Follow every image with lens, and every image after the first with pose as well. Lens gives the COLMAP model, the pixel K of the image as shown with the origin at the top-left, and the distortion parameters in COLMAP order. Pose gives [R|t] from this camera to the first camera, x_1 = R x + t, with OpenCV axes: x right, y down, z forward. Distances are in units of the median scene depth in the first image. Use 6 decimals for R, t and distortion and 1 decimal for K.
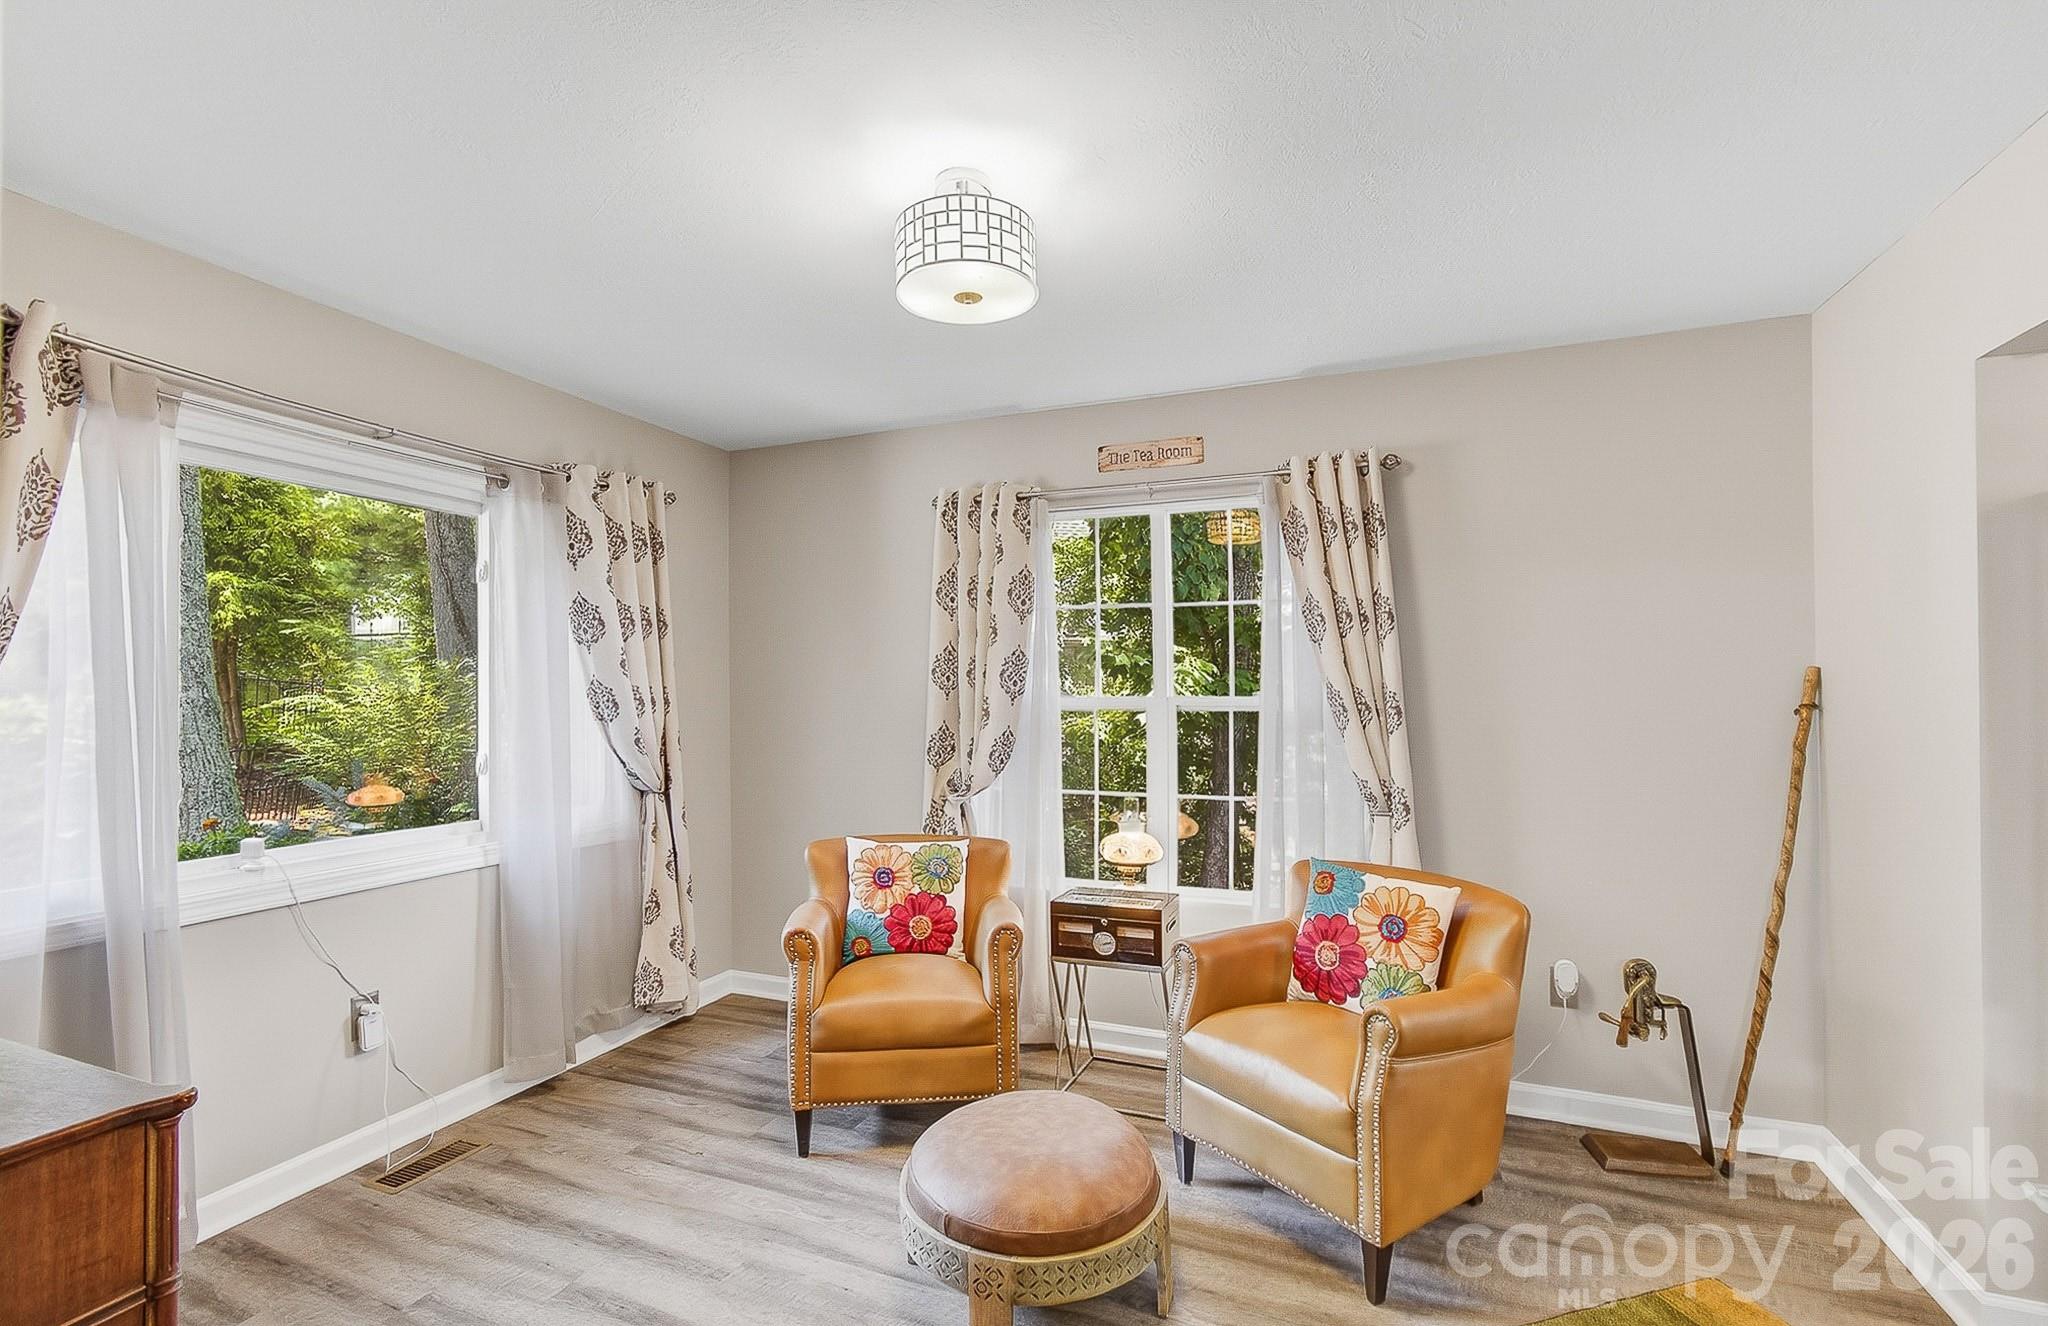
lens RADIAL K [[894.4, 0, 1028.8], [0, 894.4, 678.5], [0, 0, 1]] dist [0.013516, 0.000872]
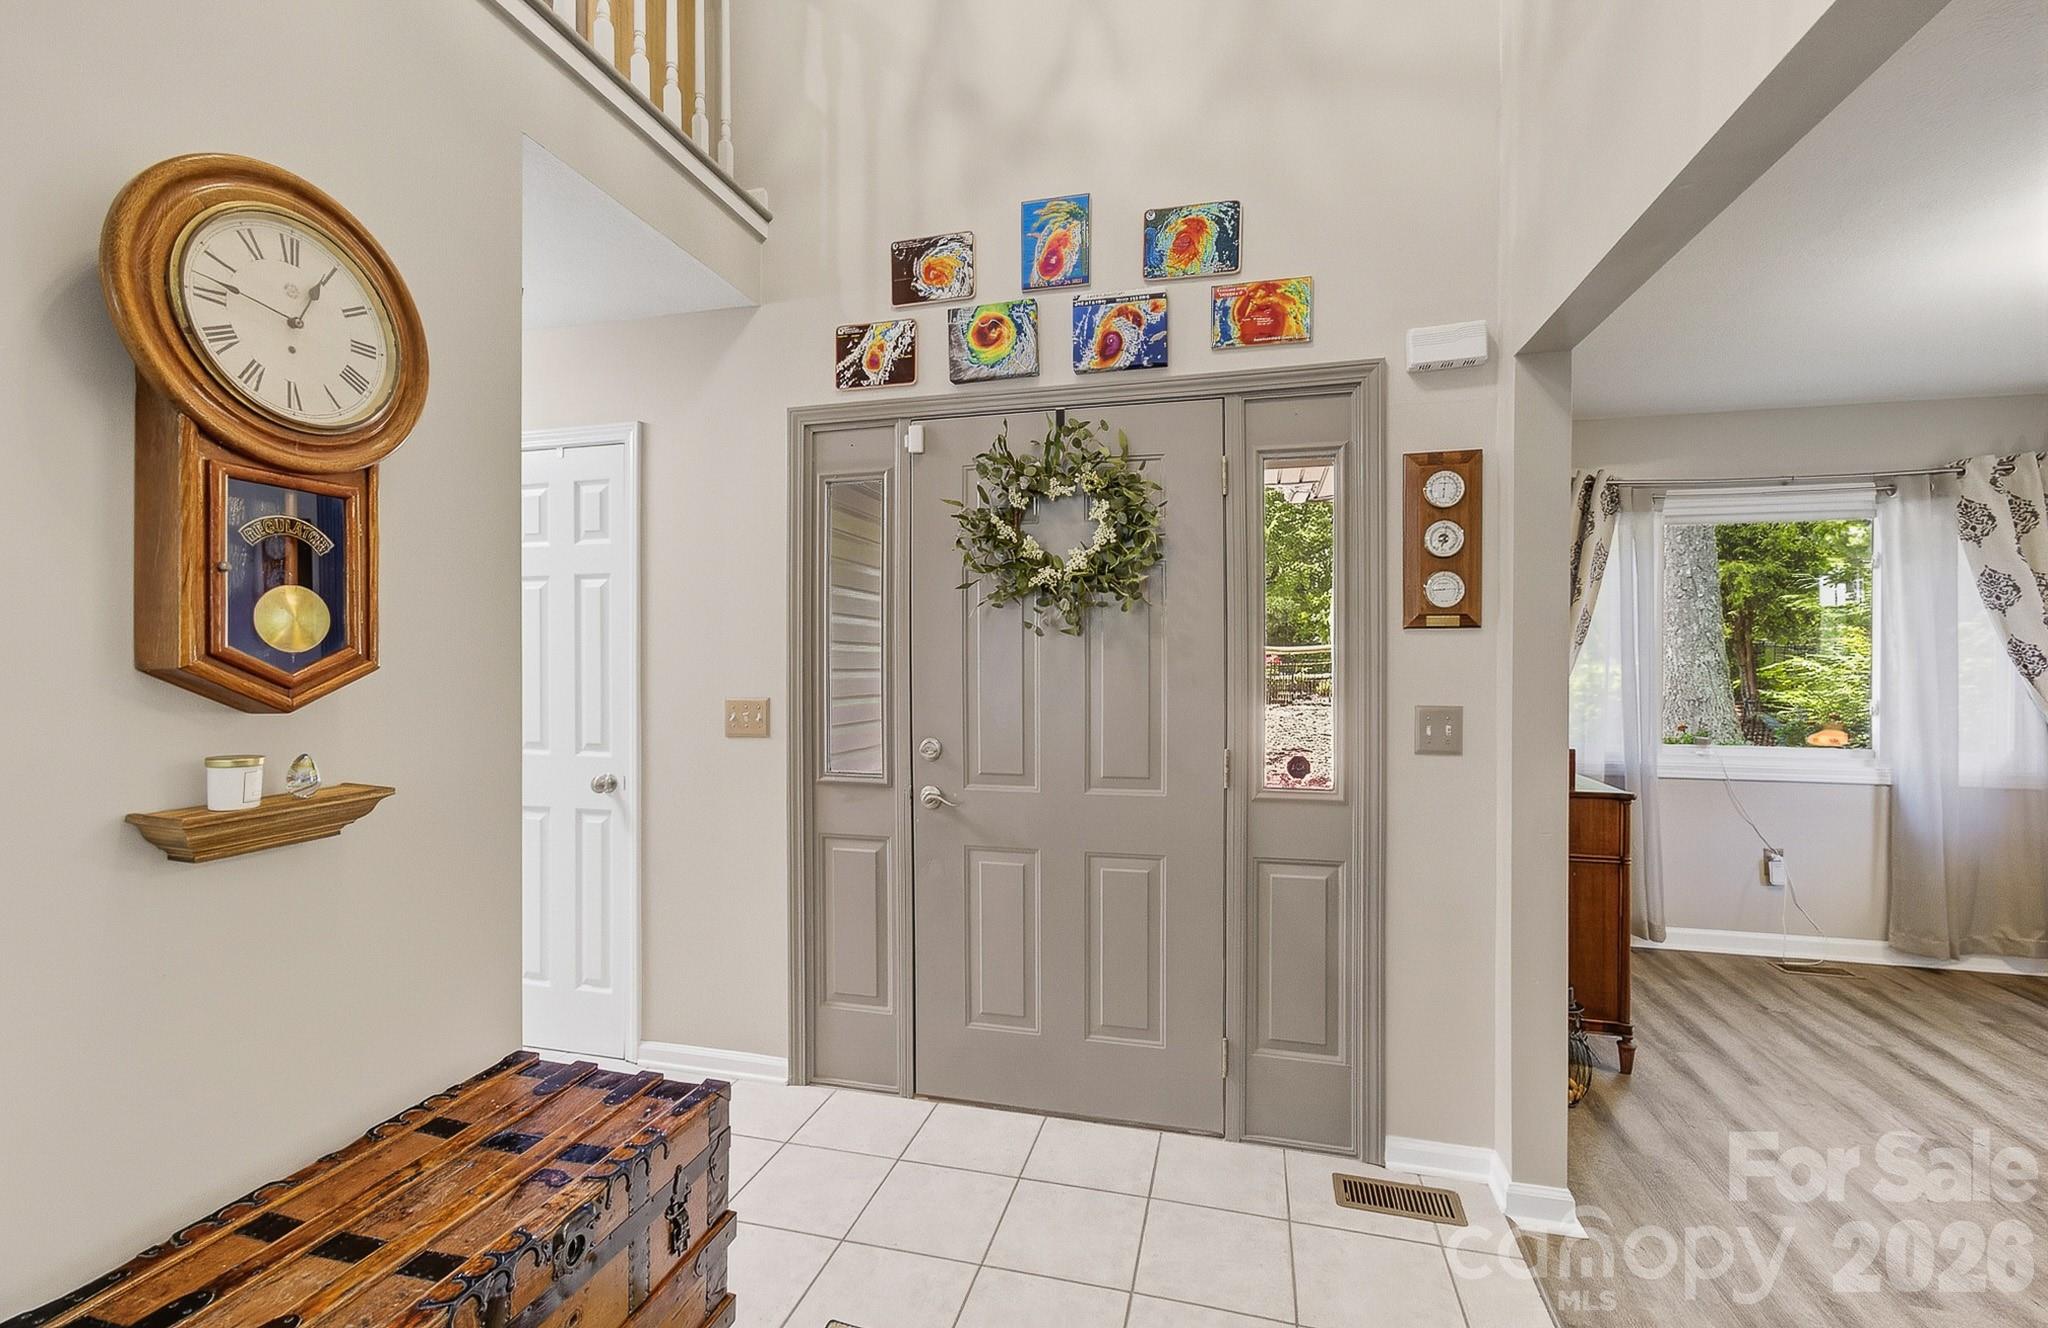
lens RADIAL K [[894.4, 0, 1023.6], [0, 894.4, 656.6], [0, 0, 1]] dist [0.013516, 0.000872]
pose [[0.147277, 0.007983, -0.989063, 0.595721], [0.001941, 0.999963, 0.008360, 0.009142], [0.989093, -0.003151, 0.147256, -0.485719]]
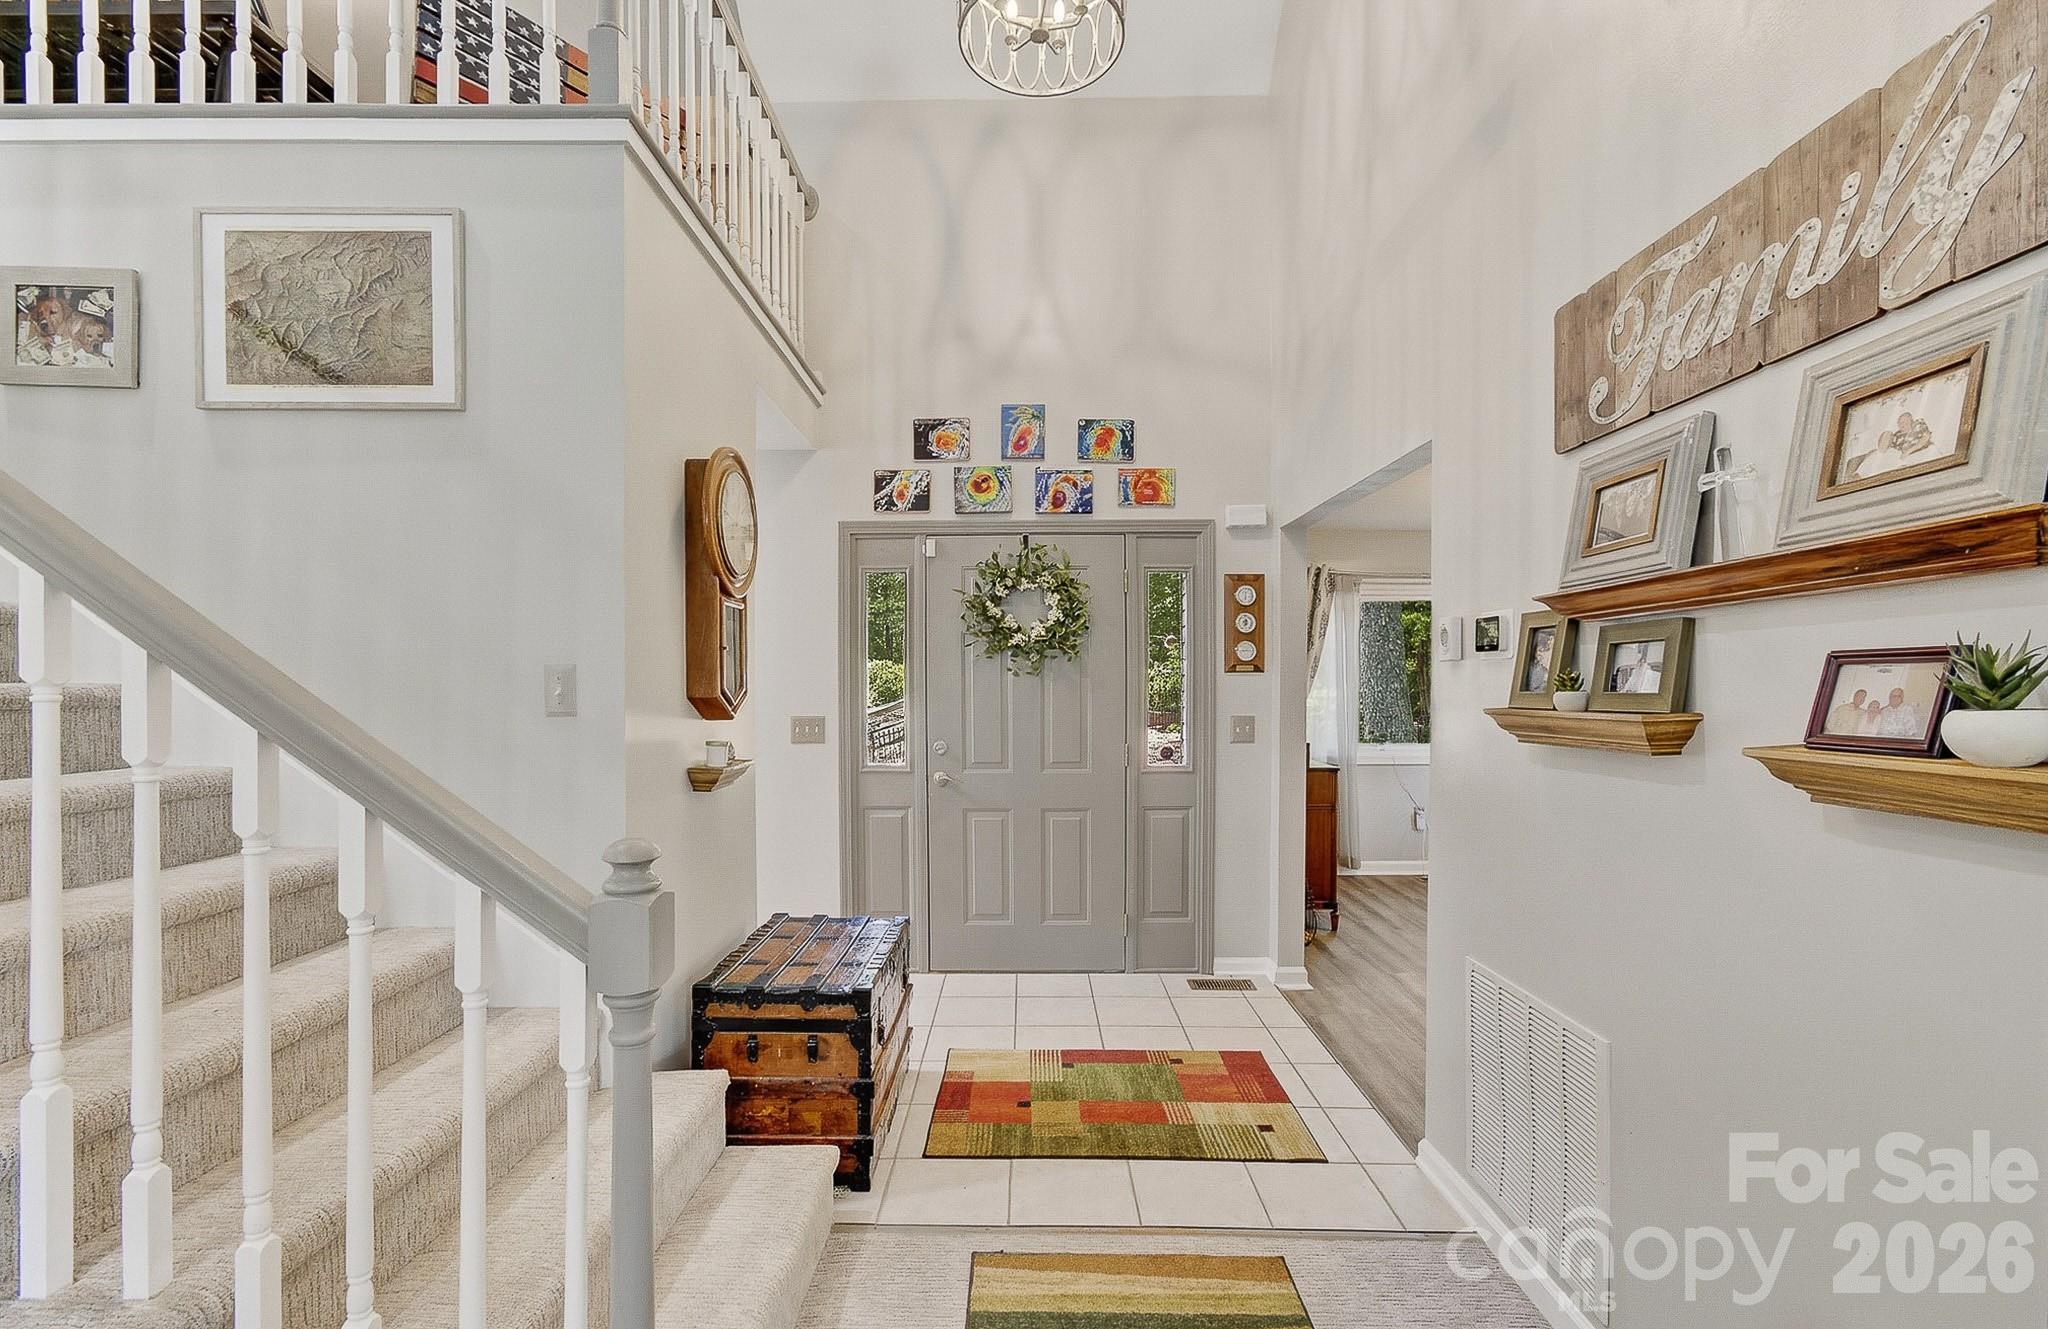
lens RADIAL K [[894.4, 0, 1037.3], [0, 894.4, 693.4], [0, 0, 1]] dist [0.013516, 0.000872]
pose [[0.391983, 0.018246, -0.919792, 1.084783], [0.001365, 0.999791, 0.020415, -0.006102], [0.919972, -0.009258, 0.391876, -0.895548]]
